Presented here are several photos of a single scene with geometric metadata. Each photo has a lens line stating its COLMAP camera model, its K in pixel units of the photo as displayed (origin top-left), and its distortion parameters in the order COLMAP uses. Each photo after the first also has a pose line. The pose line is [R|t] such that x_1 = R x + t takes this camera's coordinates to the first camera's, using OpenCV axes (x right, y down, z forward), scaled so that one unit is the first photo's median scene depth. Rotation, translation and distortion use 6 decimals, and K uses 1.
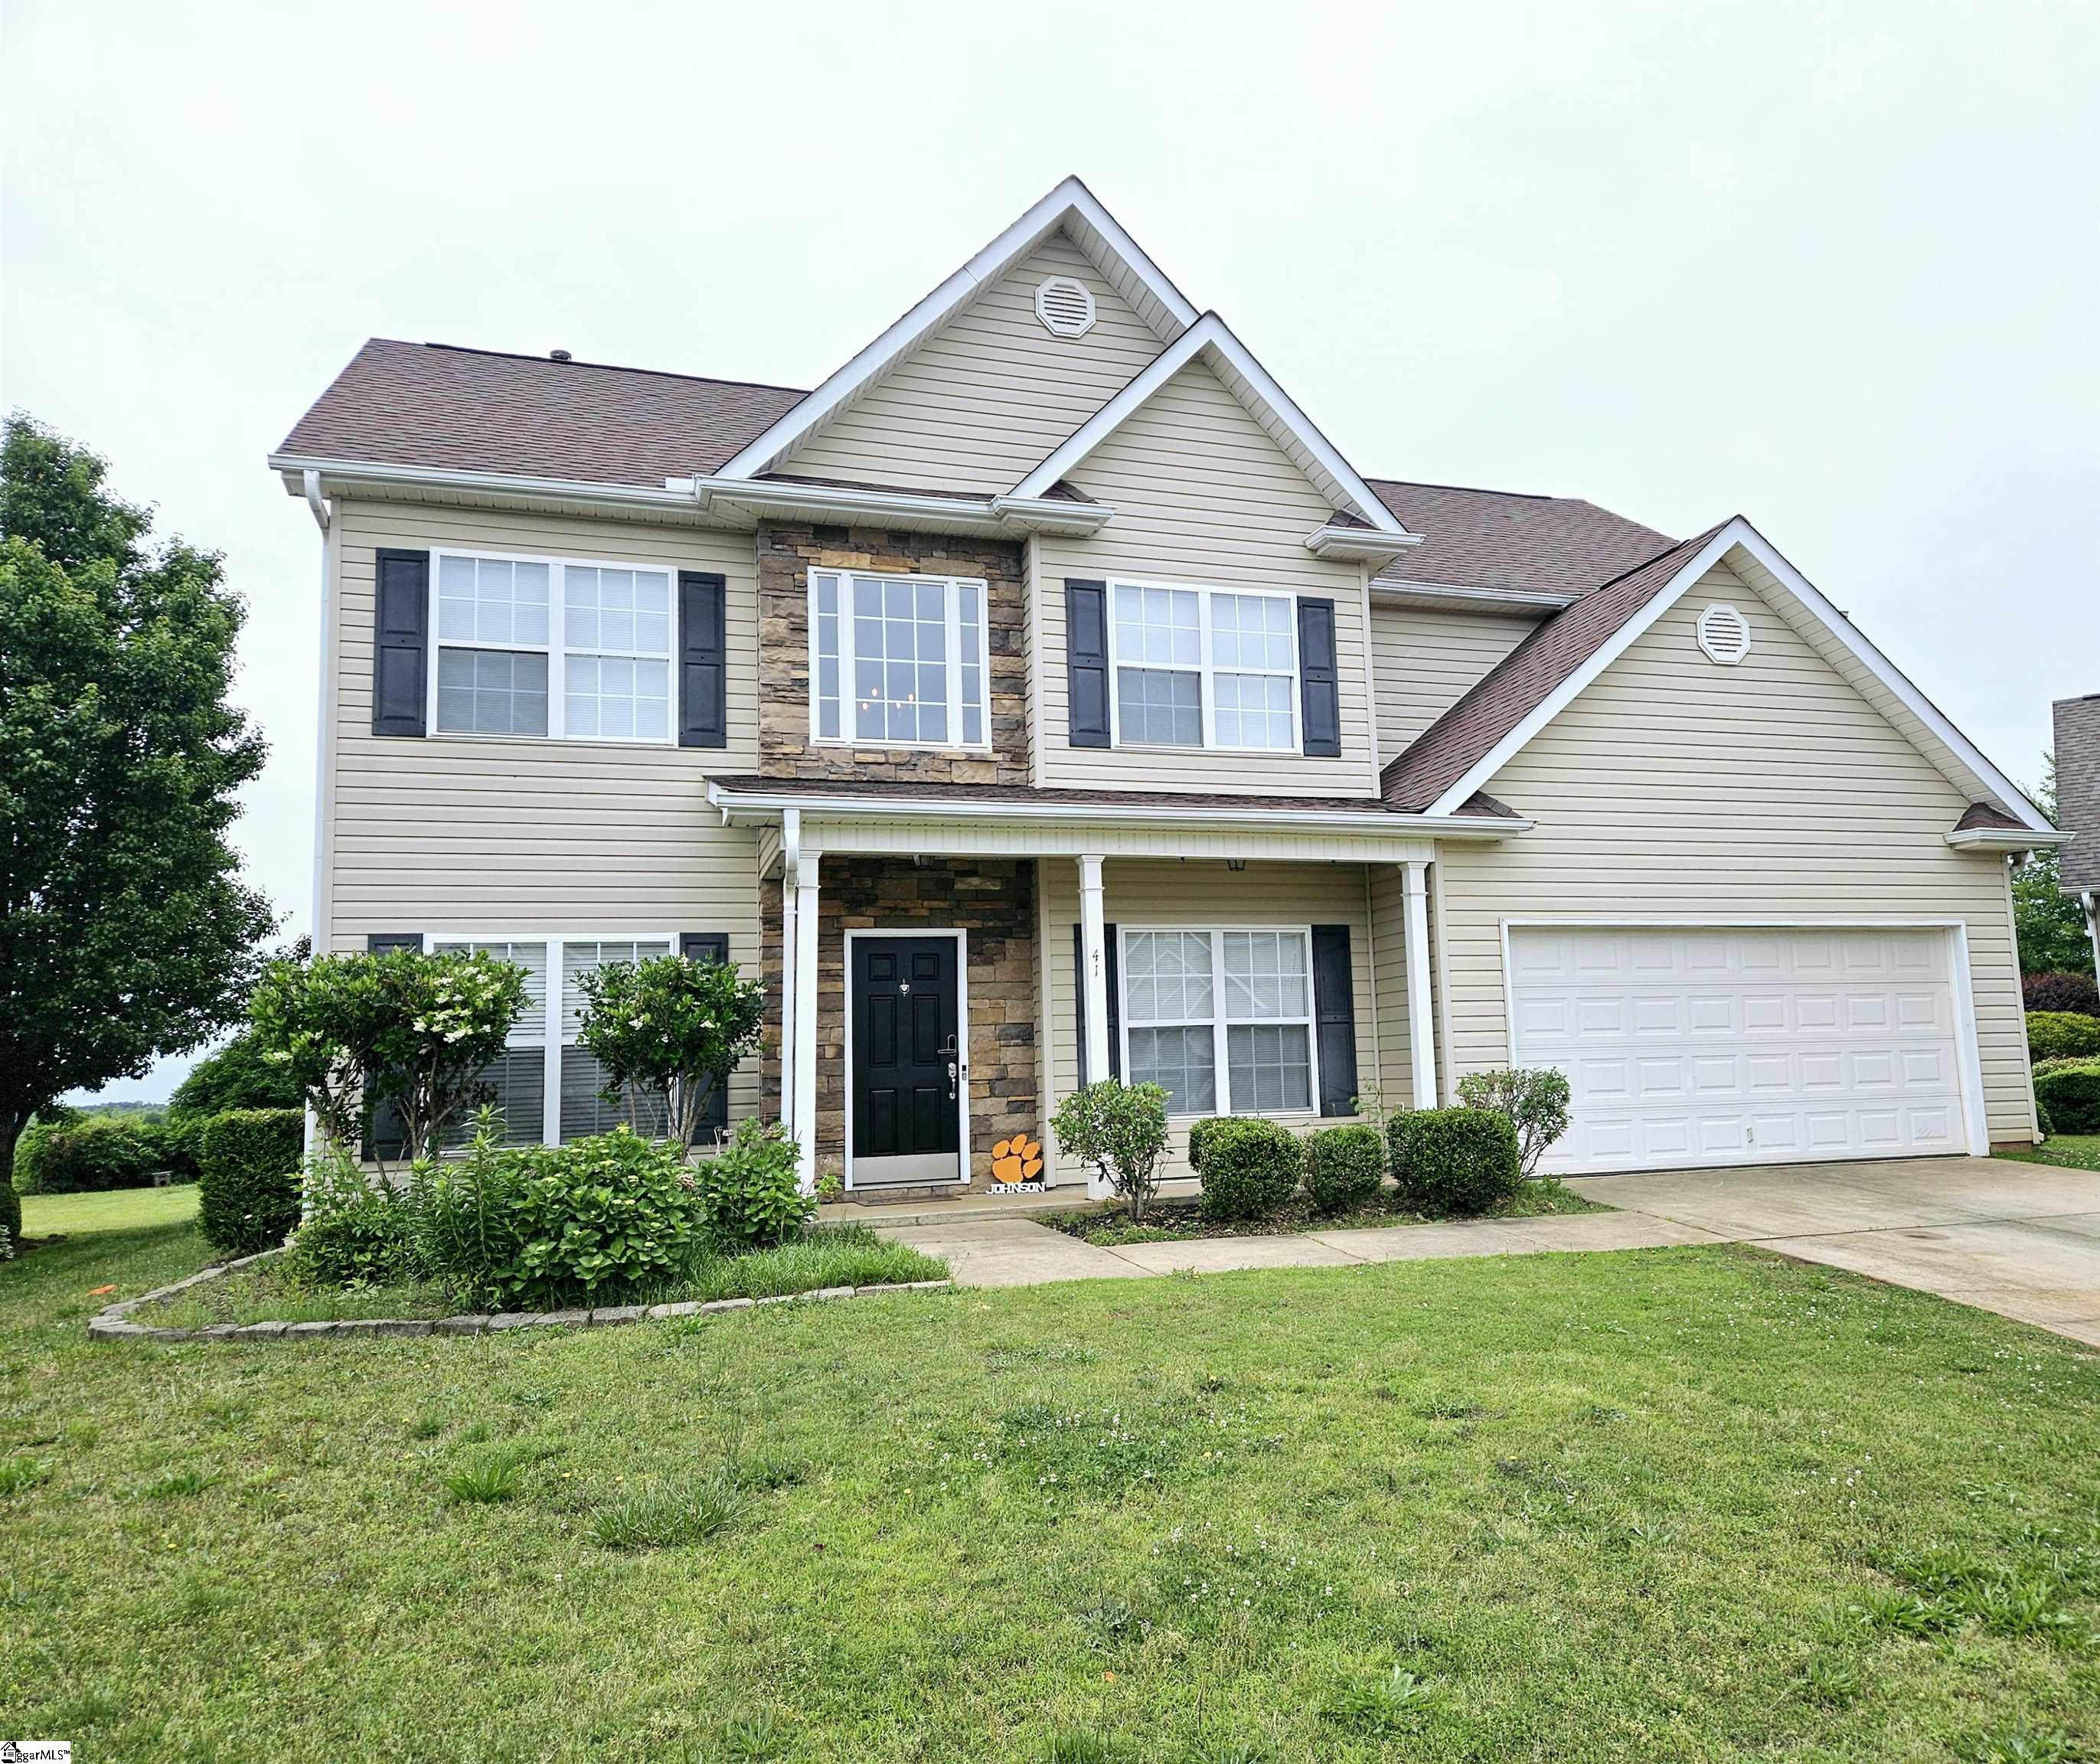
lens RADIAL K [[1513.9, 0, 1193.5], [0, 1513.9, 882.2], [0, 0, 1]] dist [0.062729, -0.004886]
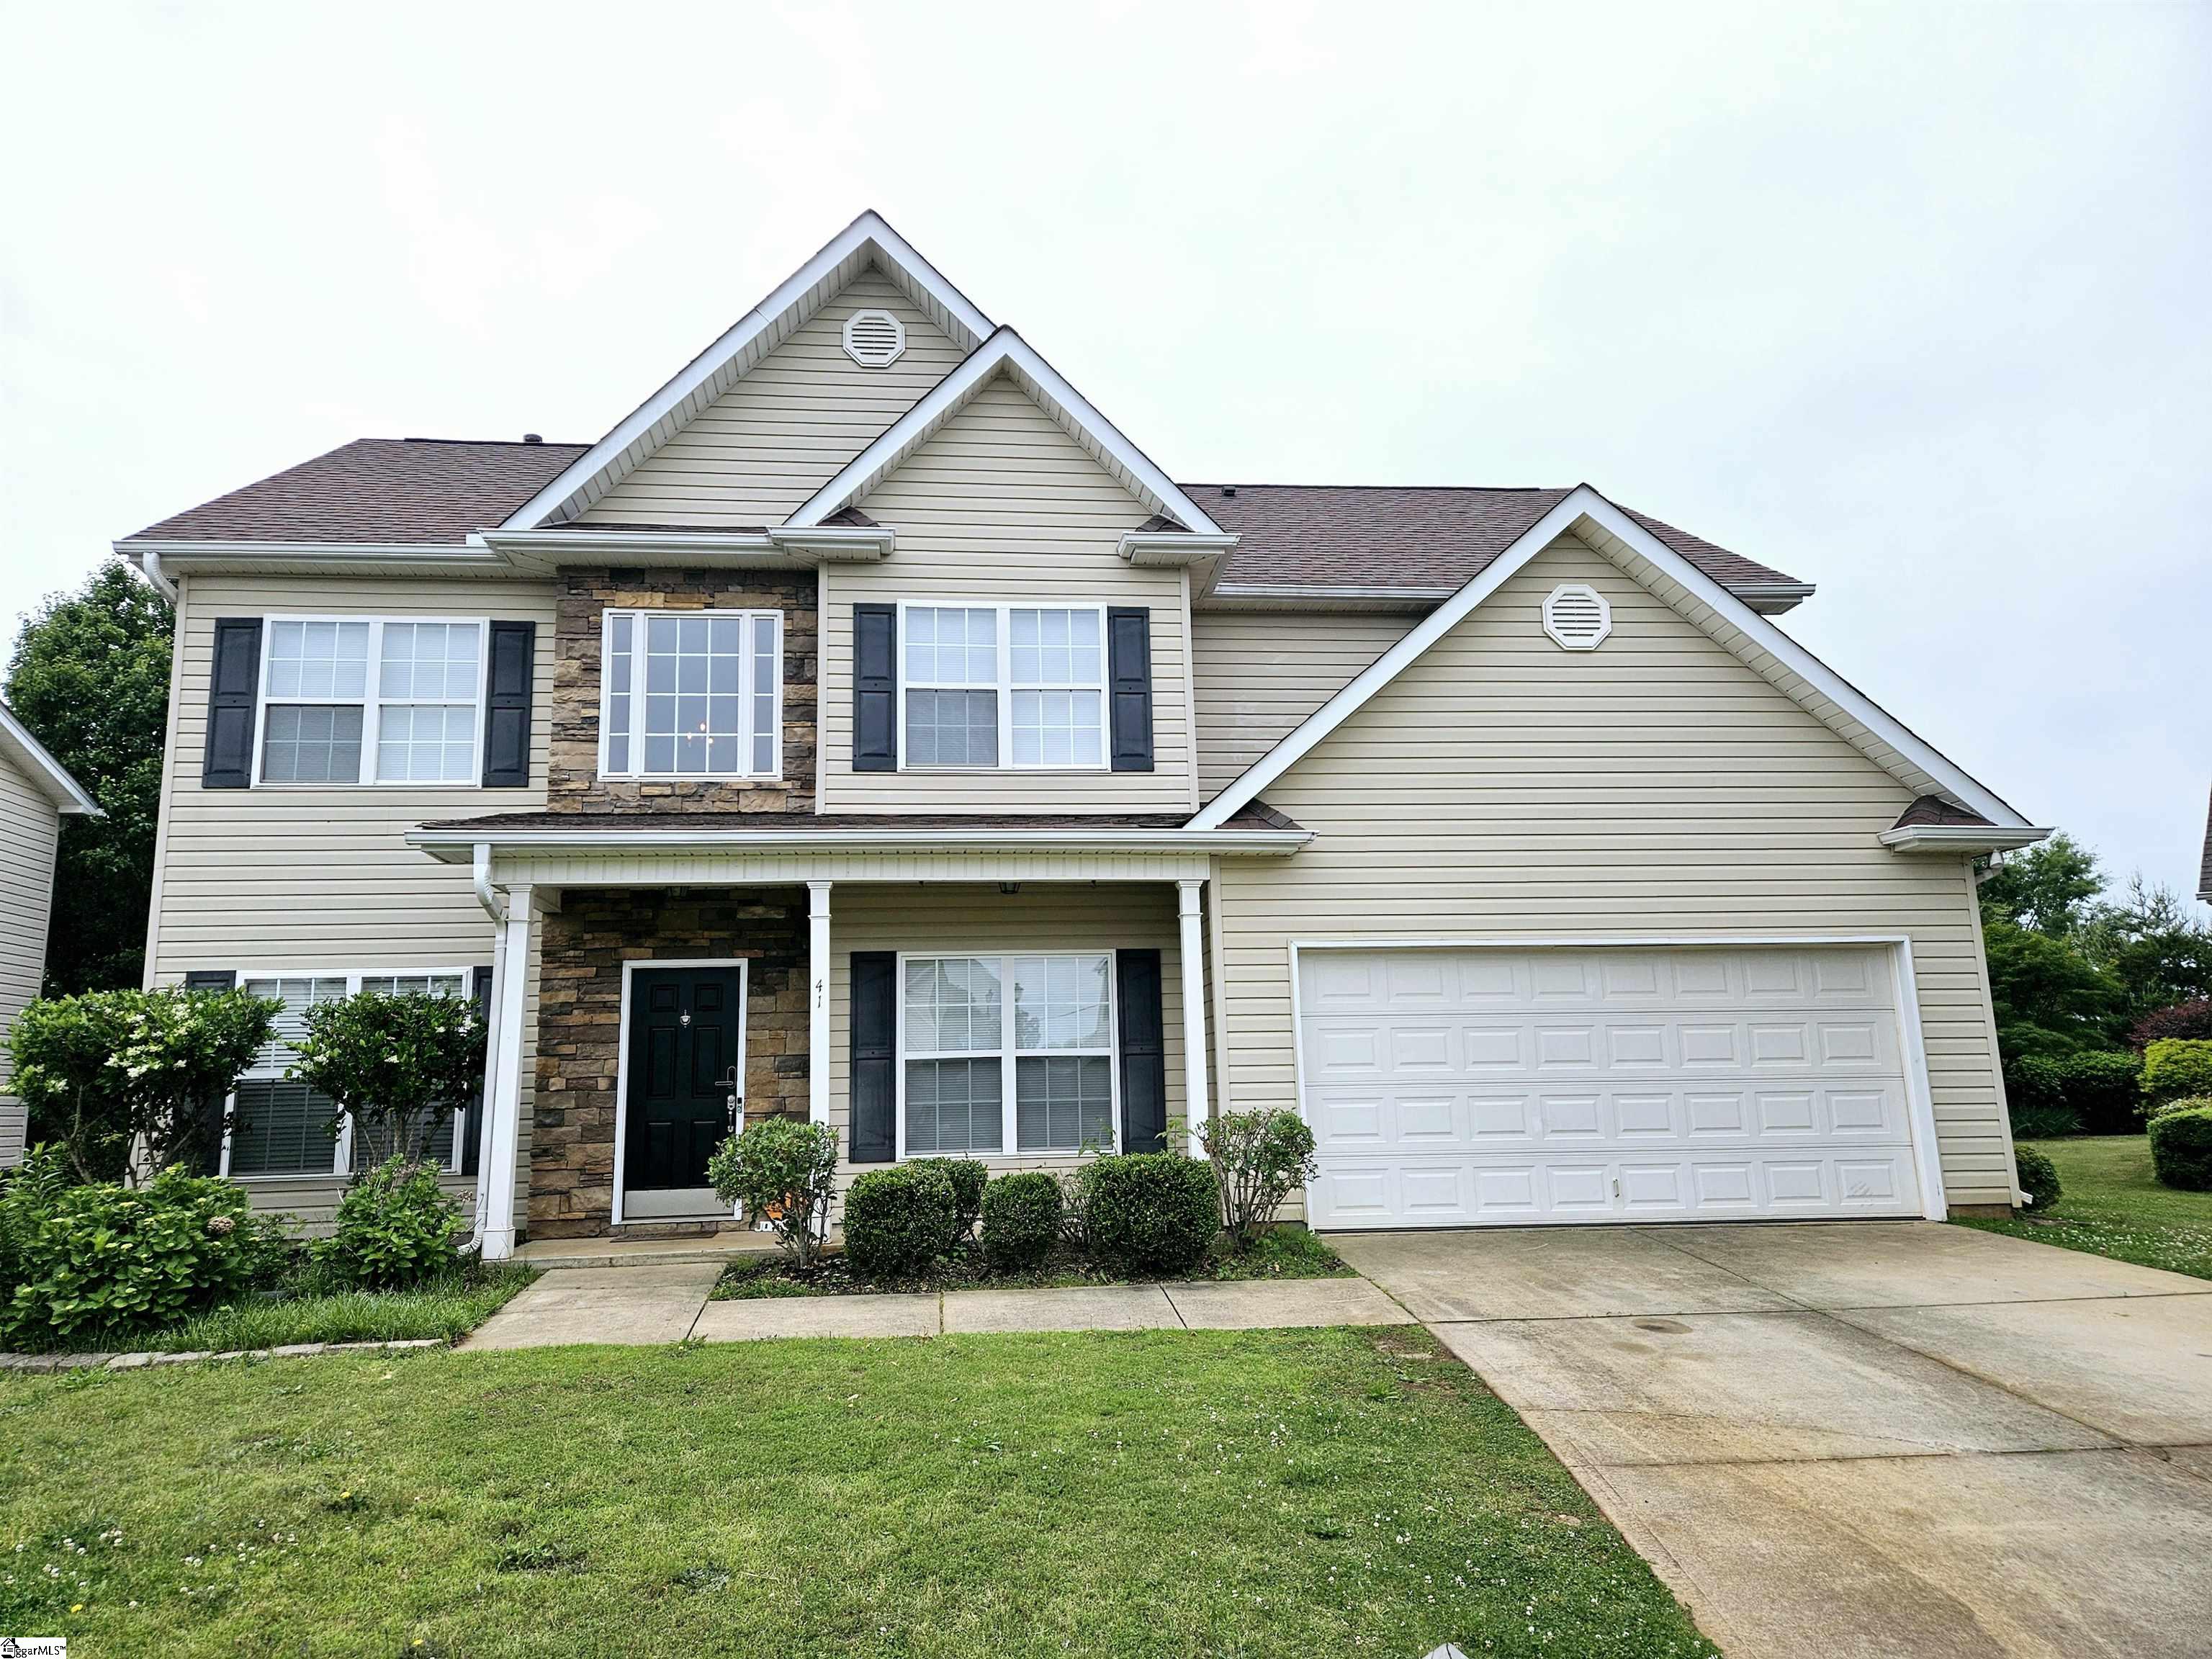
lens RADIAL K [[1439.2, 0, 1106.0], [0, 1439.2, 829.5], [0, 0, 1]] dist [0.077583, -0.052906]
pose [[0.971542, -0.031697, -0.234735, 0.299654], [0.019242, 0.998292, -0.055161, 0.003016], [0.236083, 0.049075, 0.970493, 0.130438]]
